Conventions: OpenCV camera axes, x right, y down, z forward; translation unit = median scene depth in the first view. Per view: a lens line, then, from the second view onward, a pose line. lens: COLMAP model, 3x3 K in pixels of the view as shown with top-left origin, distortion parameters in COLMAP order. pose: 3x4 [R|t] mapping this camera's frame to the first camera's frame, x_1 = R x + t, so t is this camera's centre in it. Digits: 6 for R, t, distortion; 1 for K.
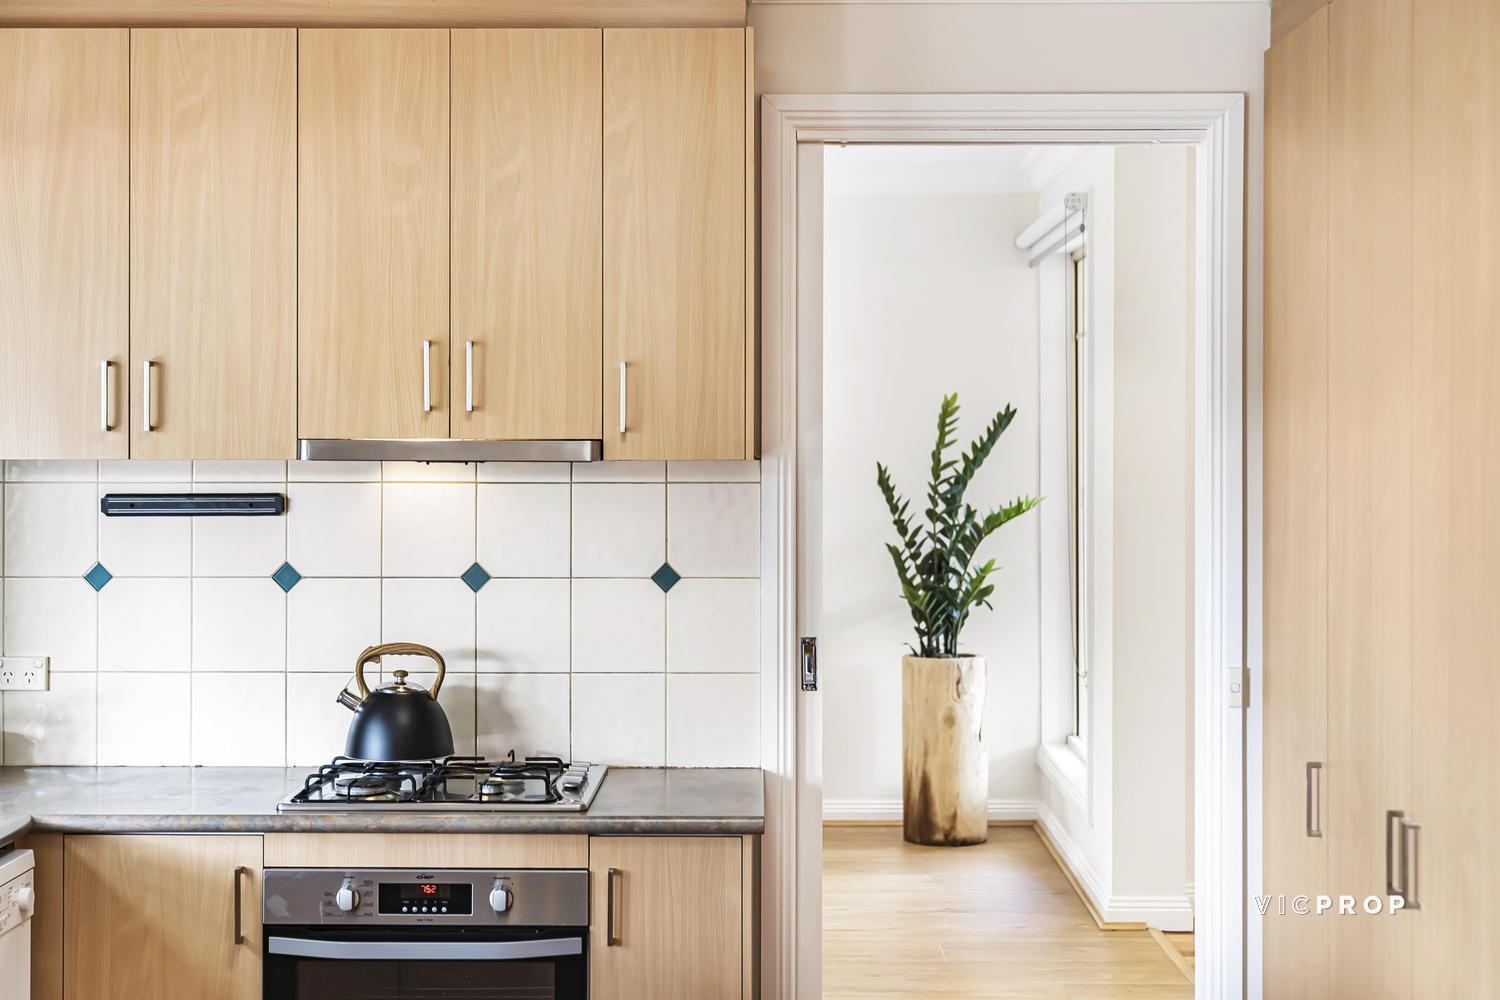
lens RADIAL K [[2140.6, 0, 749.7], [0, 2140.6, 445.7], [0, 0, 1]] dist [-0.005711, -0.026315]
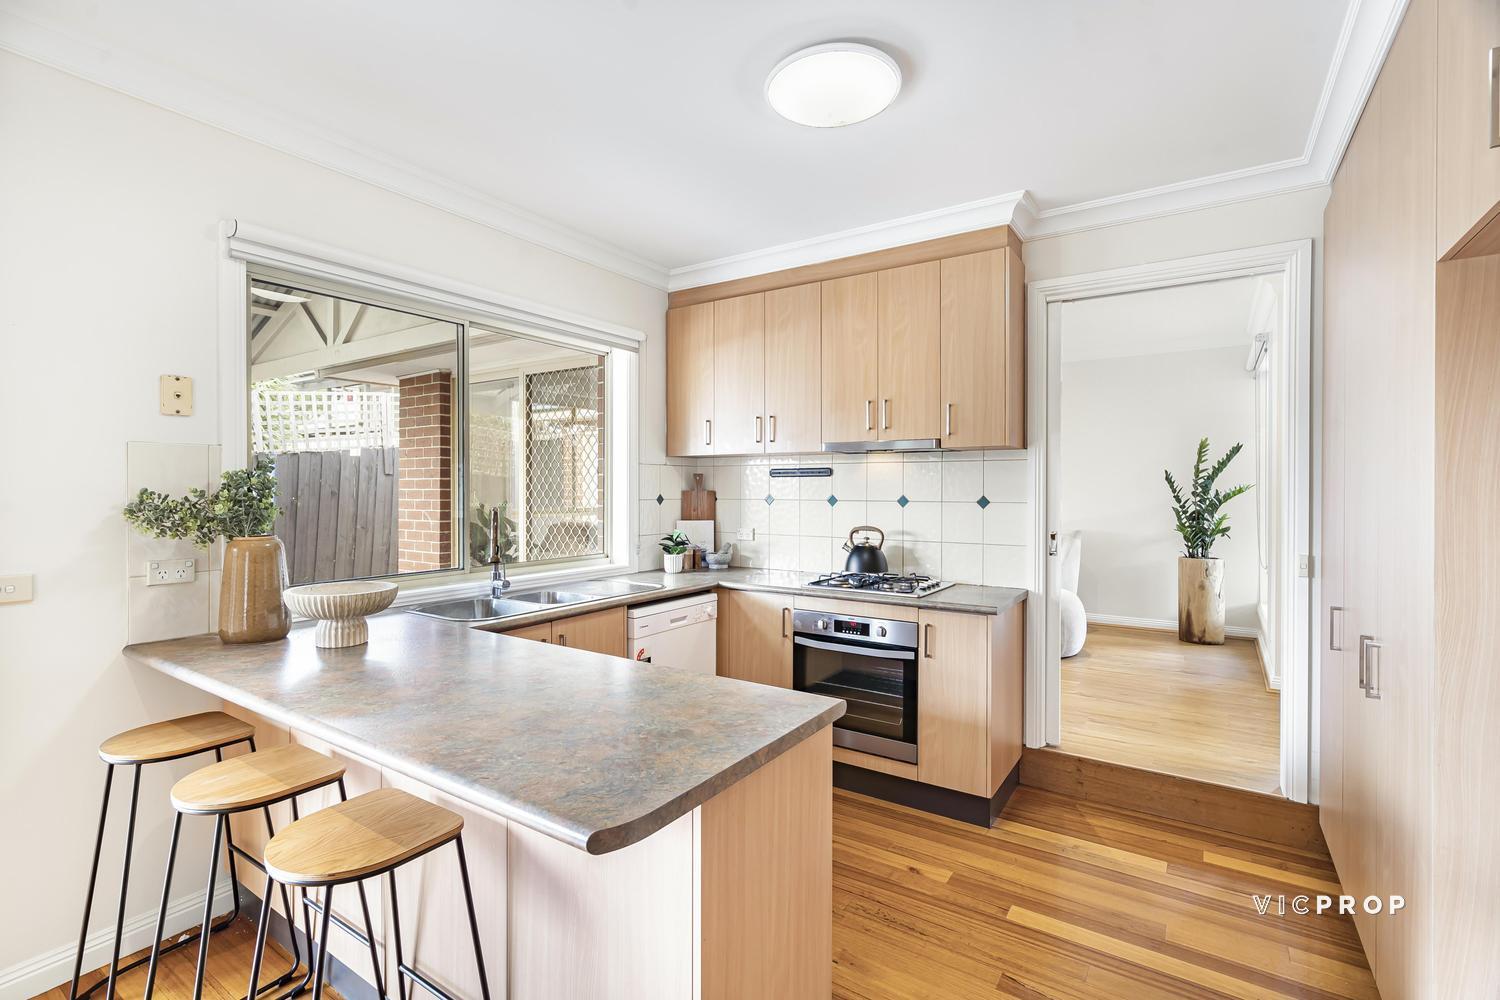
lens RADIAL K [[698.3, 0, 735.7], [0, 698.3, 491.9], [0, 0, 1]] dist [-0.001346, 0.000934]
pose [[0.832820, 0.003362, -0.553533, 0.152209], [-0.001358, 0.999991, 0.004030, 0.047775], [0.553542, -0.002604, 0.832817, 0.235255]]
